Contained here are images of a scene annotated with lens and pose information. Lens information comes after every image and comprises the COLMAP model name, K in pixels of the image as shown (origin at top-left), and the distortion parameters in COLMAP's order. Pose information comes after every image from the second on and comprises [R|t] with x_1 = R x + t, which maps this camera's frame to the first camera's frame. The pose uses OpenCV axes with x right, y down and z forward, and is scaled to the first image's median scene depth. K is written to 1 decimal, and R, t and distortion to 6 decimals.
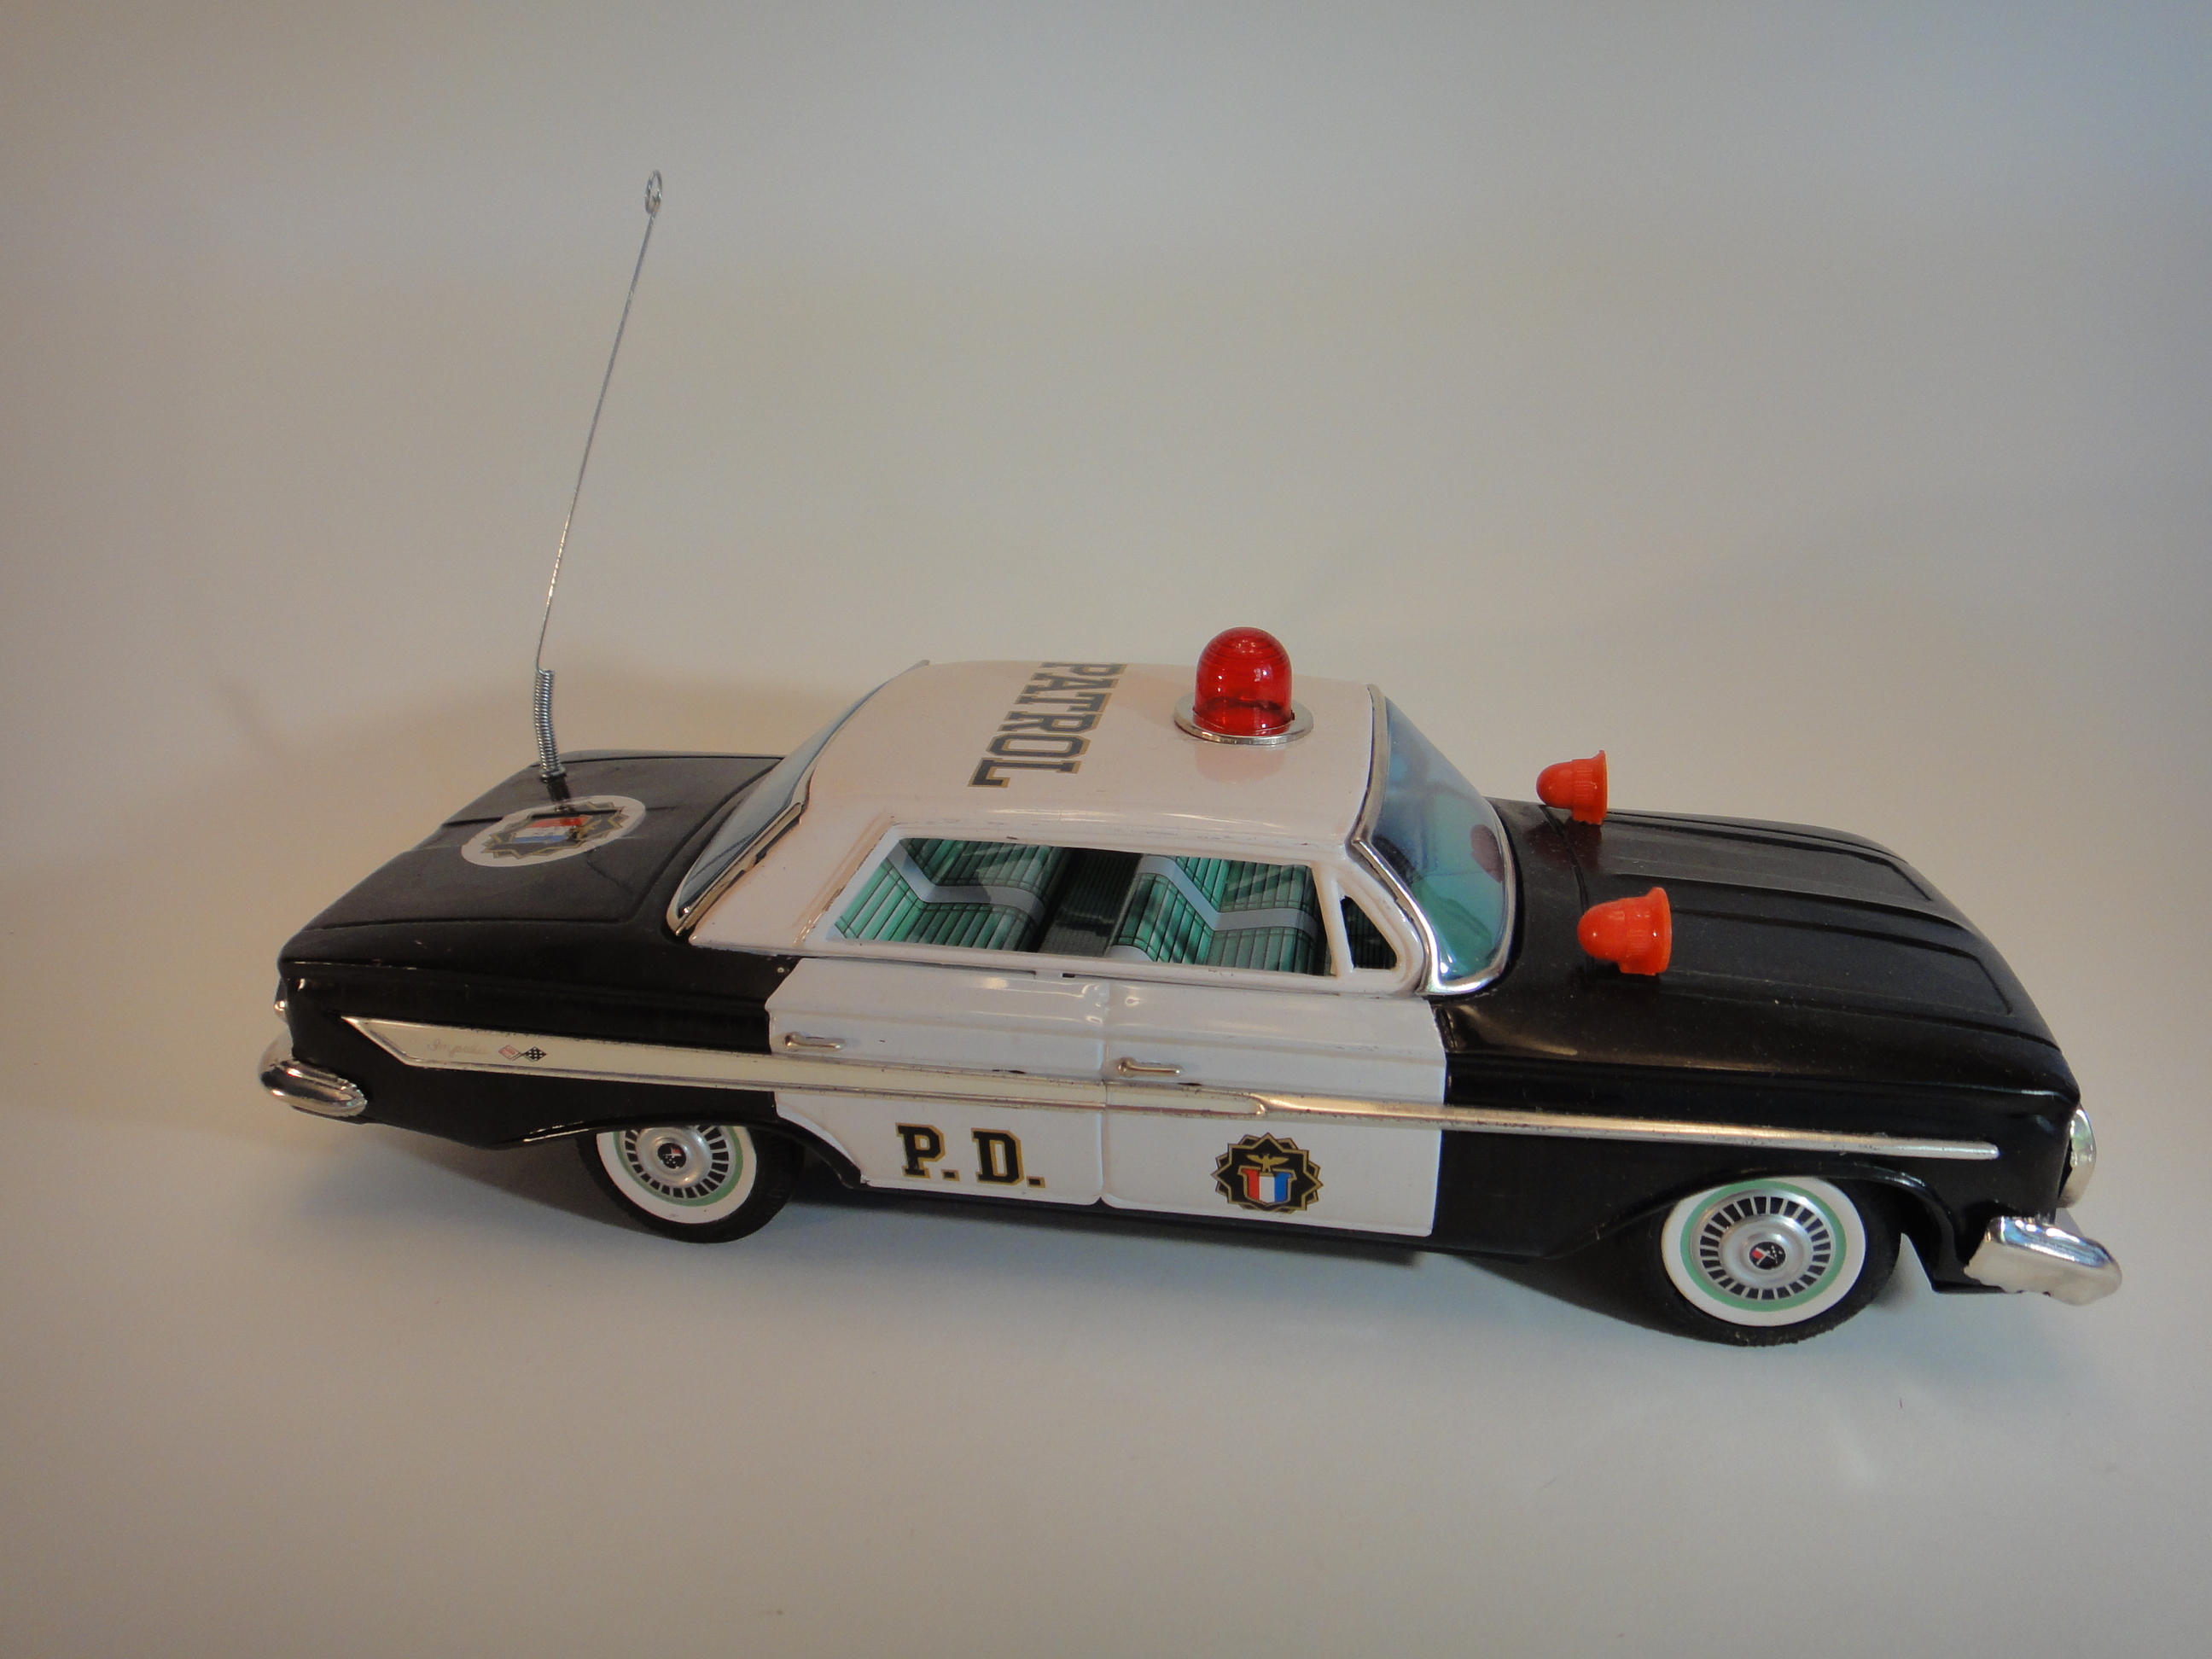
lens RADIAL K [[1540.3, 0, 1106.0], [0, 1540.3, 829.5], [0, 0, 1]] dist [0.030674, 0.001249]
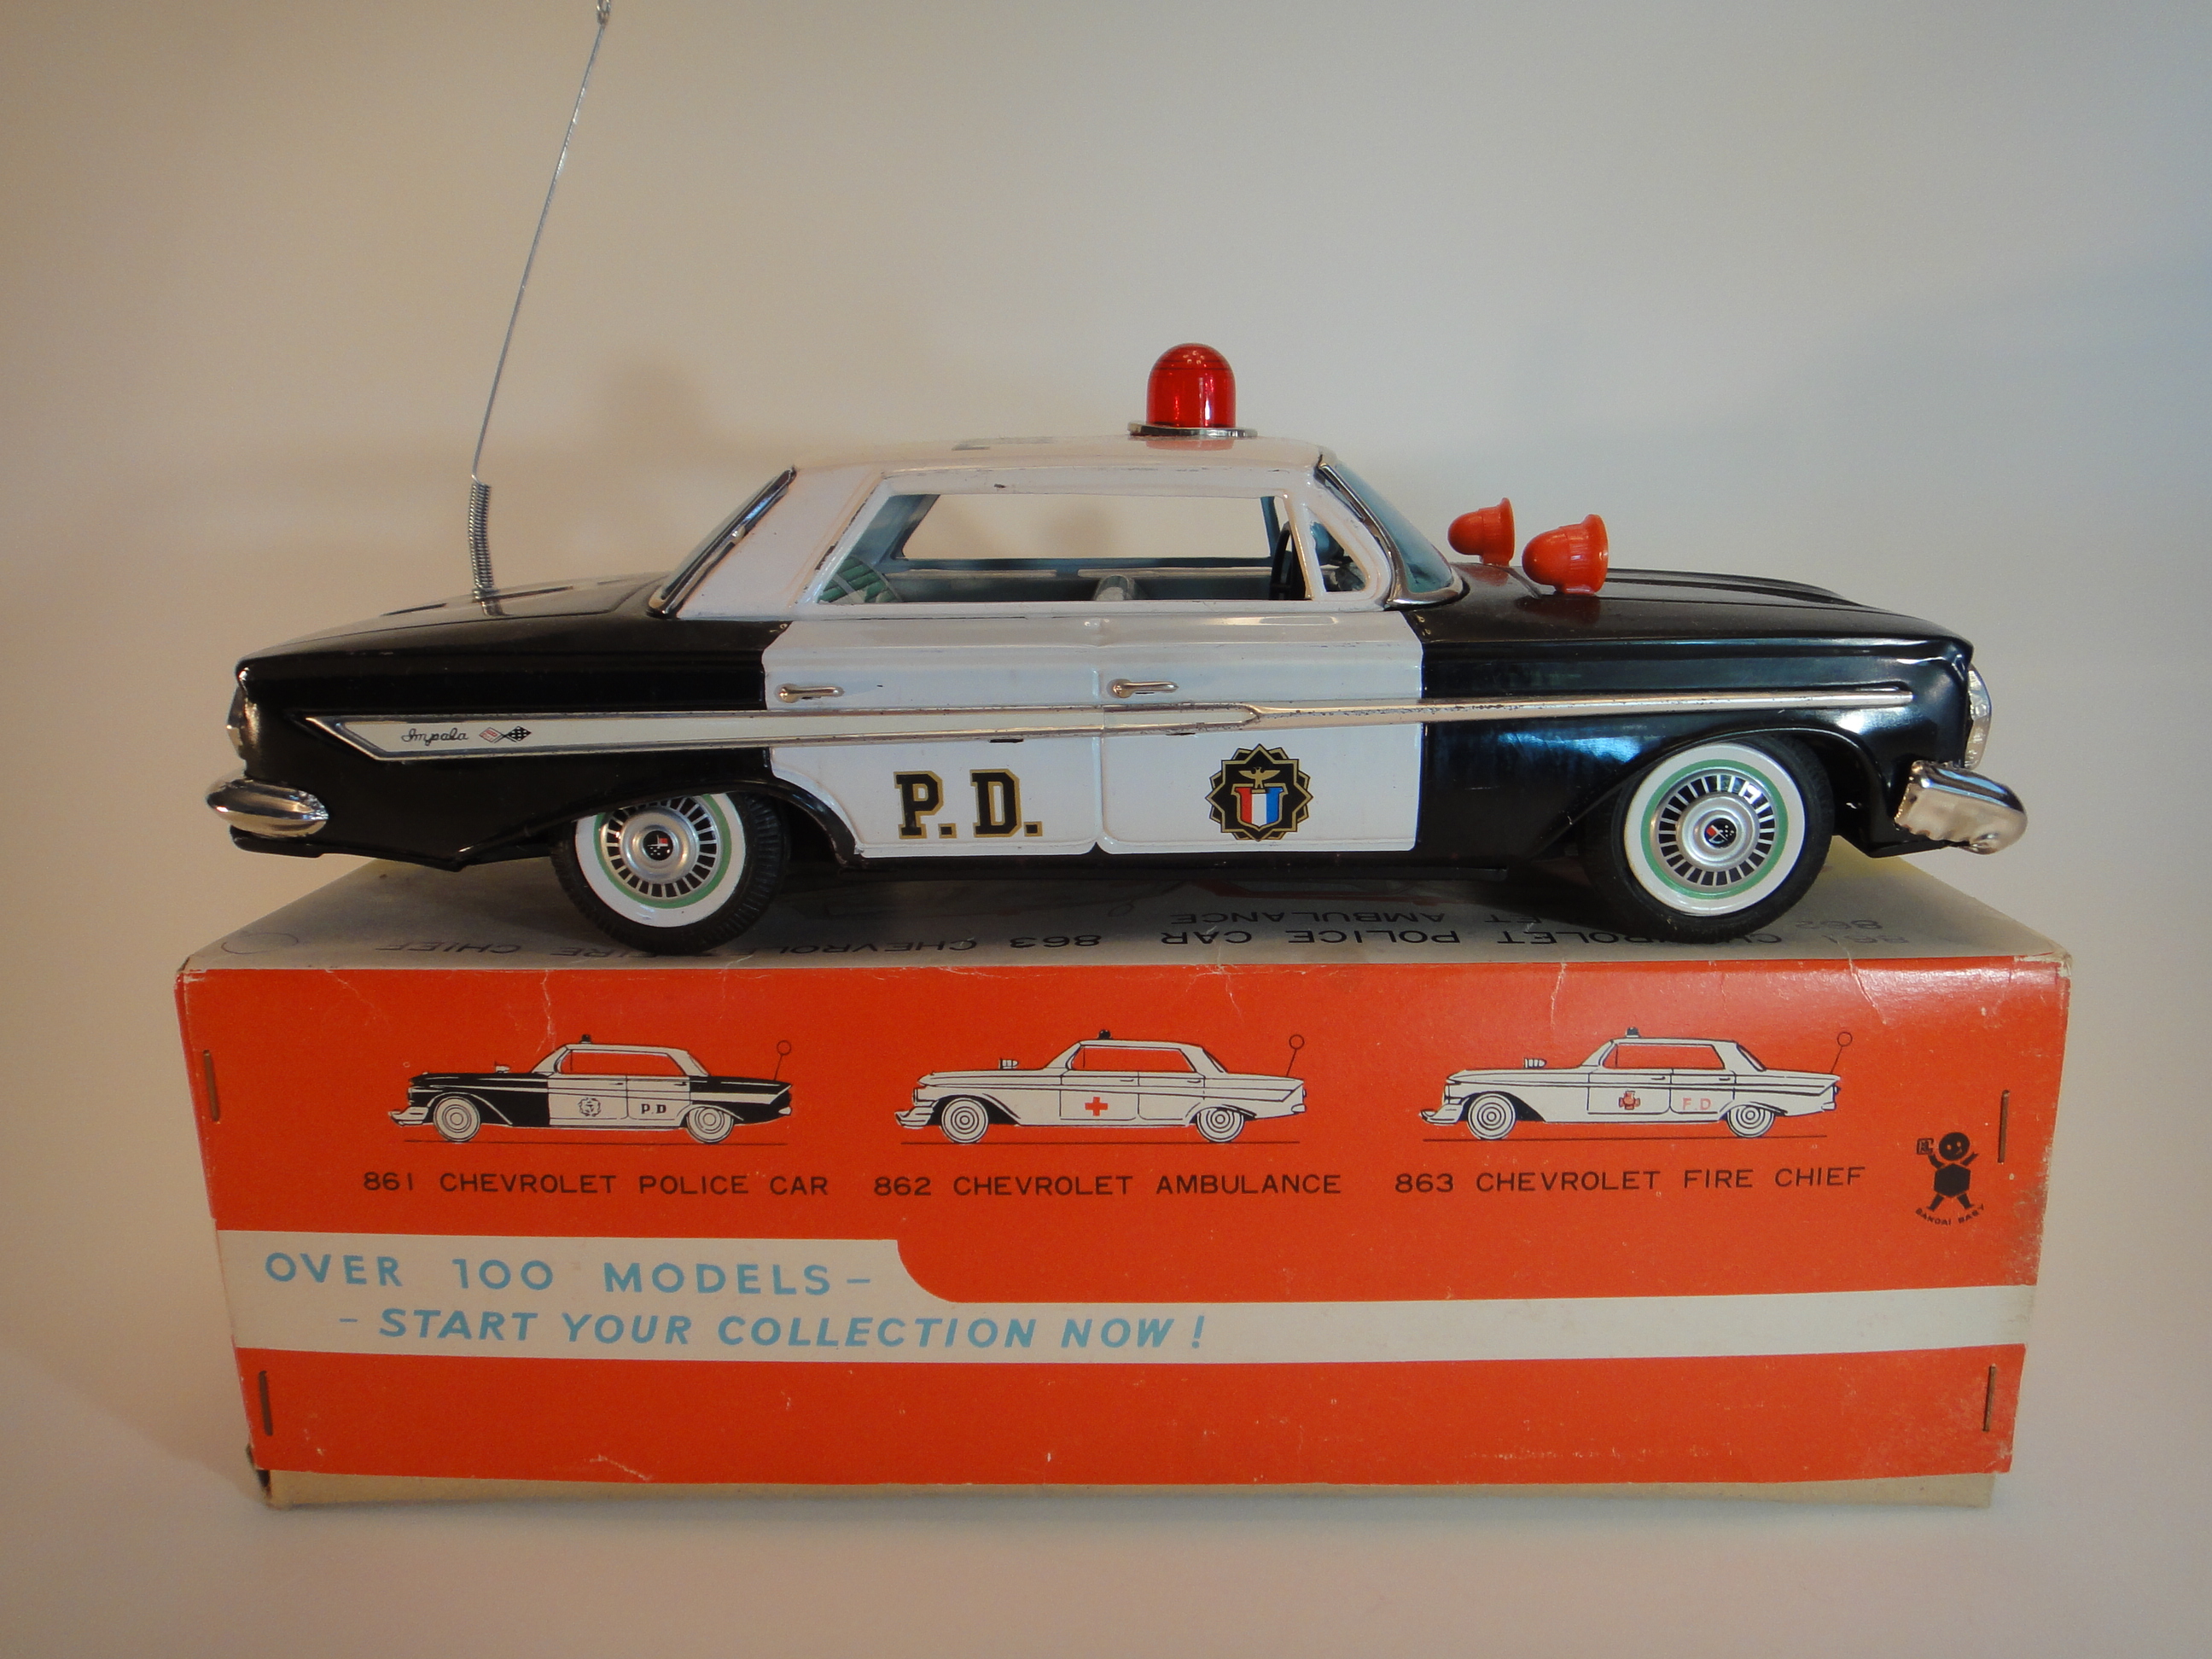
lens RADIAL K [[1540.3, 0, 1106.0], [0, 1540.3, 829.5], [0, 0, 1]] dist [0.030674, 0.001249]
pose [[0.990924, -0.039394, 0.128519, -0.130432], [0.057862, 0.987987, -0.143296, 0.382396], [-0.121330, 0.149432, 0.981300, -0.008699]]
